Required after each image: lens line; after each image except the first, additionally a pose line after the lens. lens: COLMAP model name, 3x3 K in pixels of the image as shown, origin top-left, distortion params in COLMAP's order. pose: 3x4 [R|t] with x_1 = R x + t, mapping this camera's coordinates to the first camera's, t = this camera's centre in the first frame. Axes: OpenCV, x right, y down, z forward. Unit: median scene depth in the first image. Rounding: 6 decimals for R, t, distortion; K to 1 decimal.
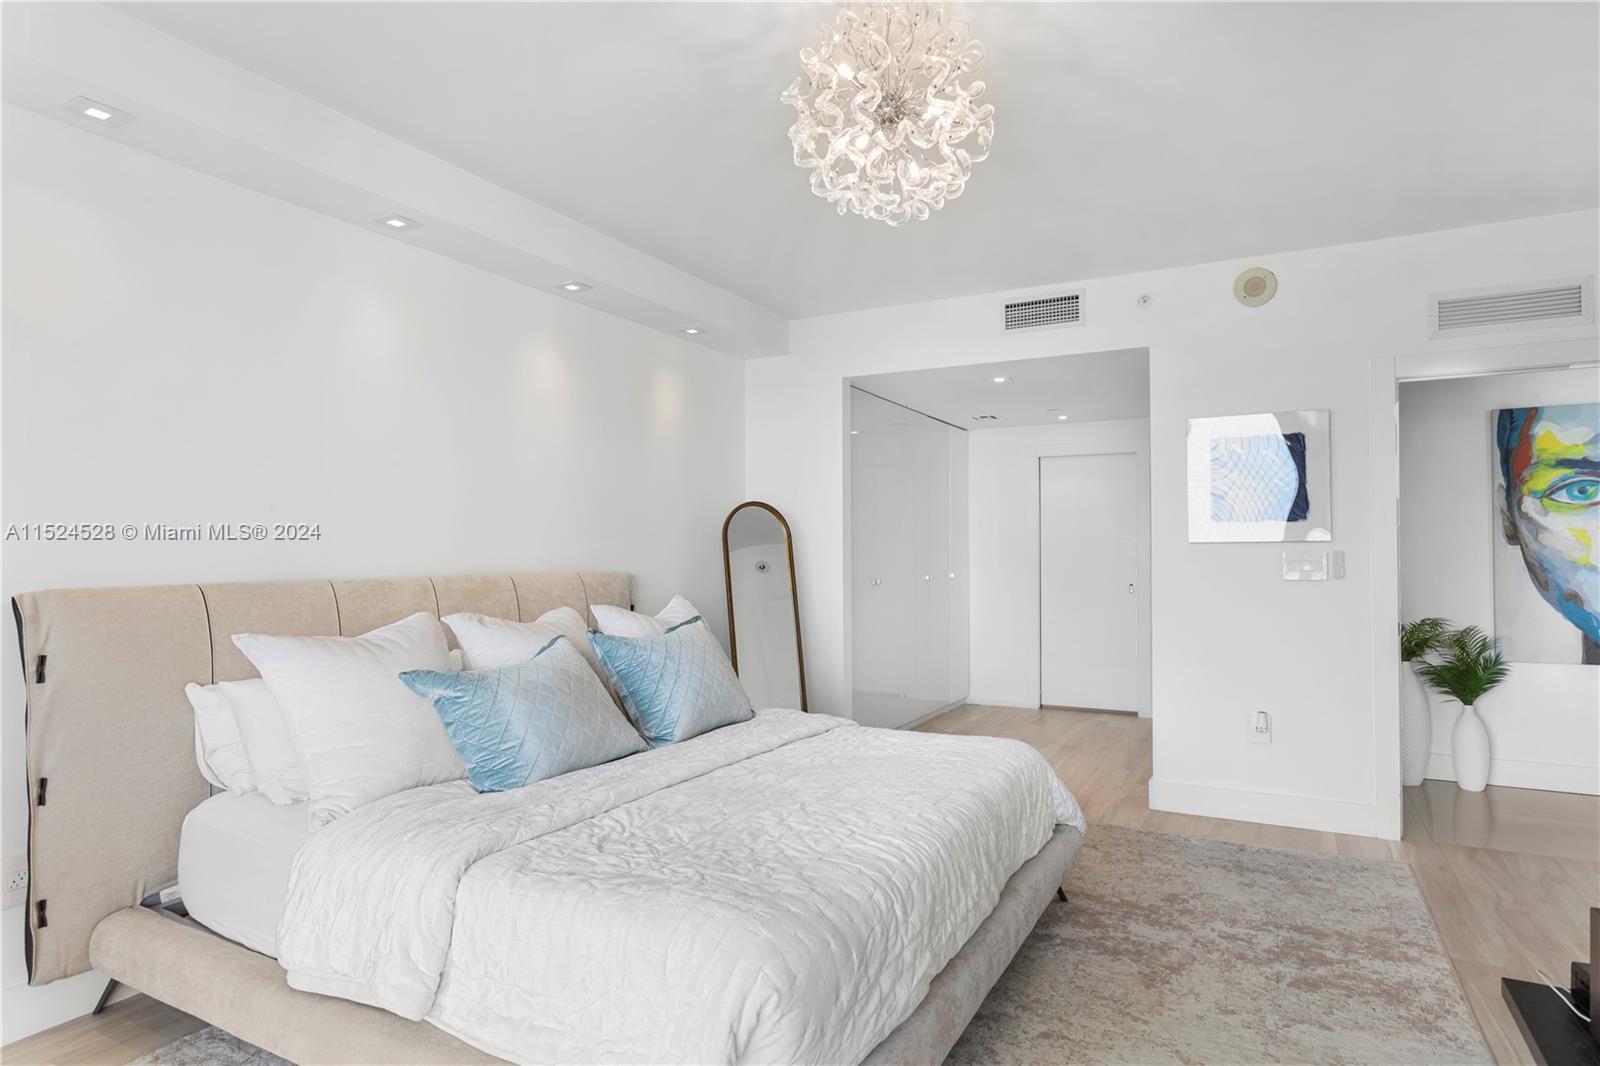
lens RADIAL K [[909.3, 0, 777.5], [0, 909.3, 530.5], [0, 0, 1]] dist [-0.012597, 0.007586]
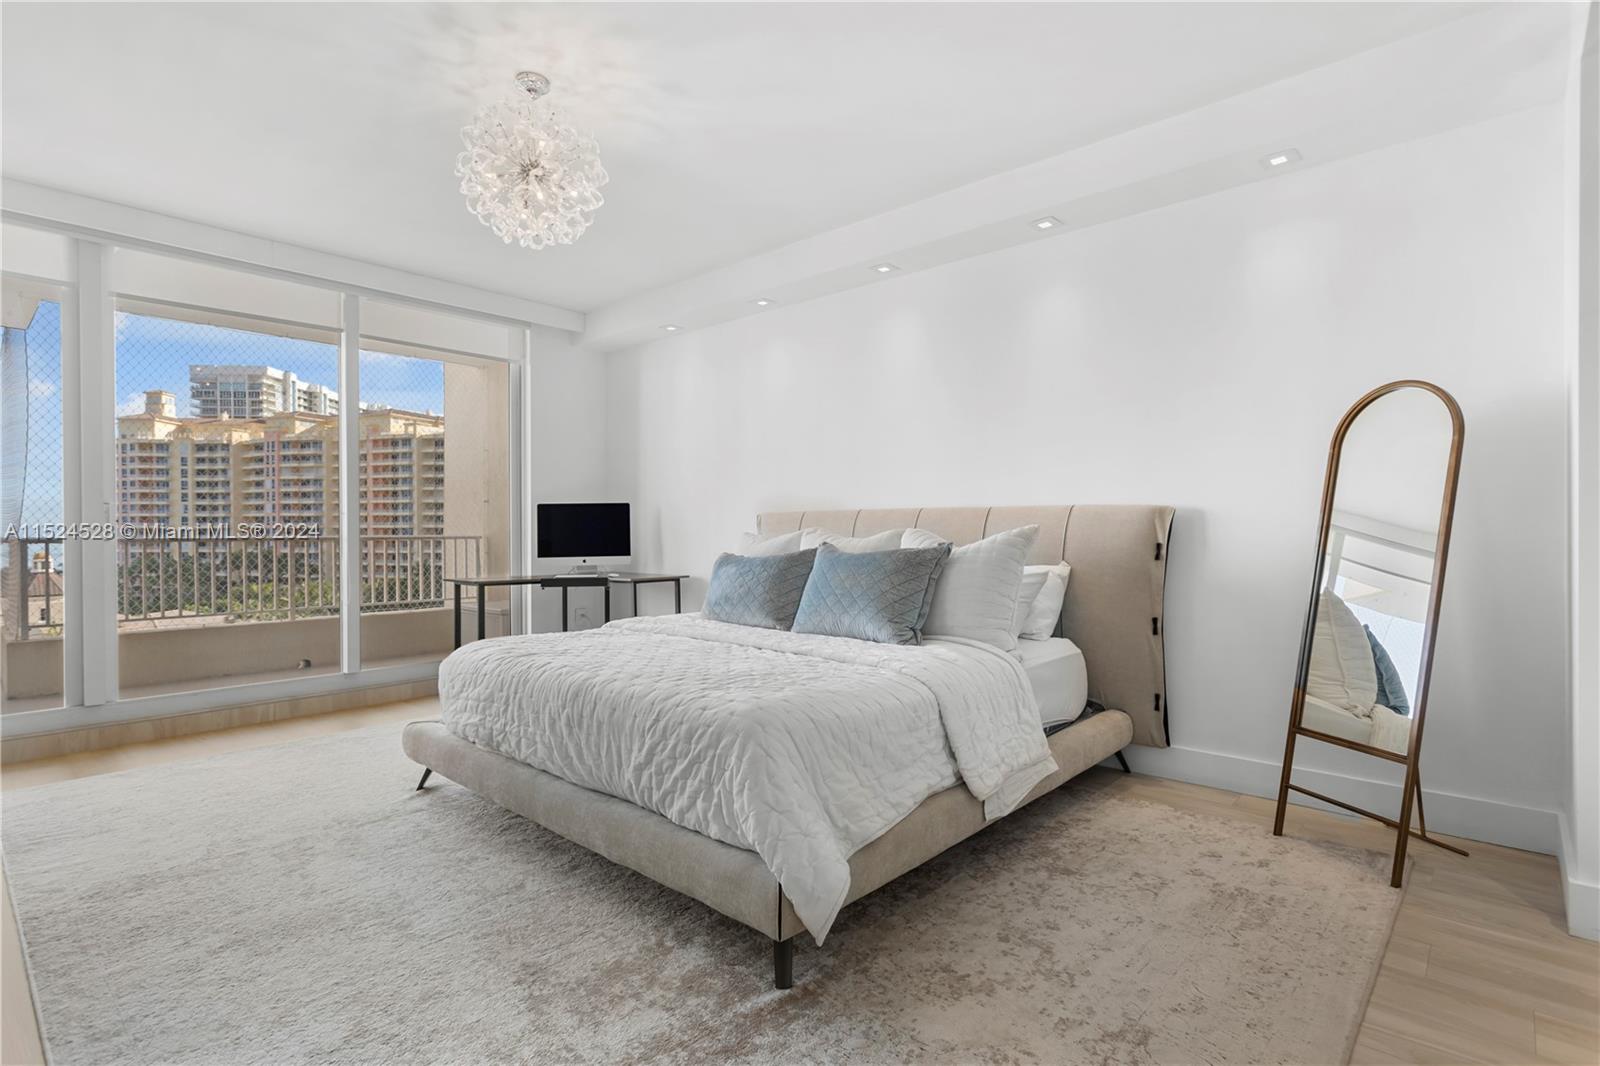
lens RADIAL K [[787.0, 0, 811.0], [0, 787.0, 543.9], [0, 0, 1]] dist [-0.007599, 0.004982]
pose [[-0.223389, 0.011300, -0.974664, 0.943963], [0.010881, 0.999899, 0.009099, 0.104096], [0.974669, -0.008573, -0.223489, 1.281188]]
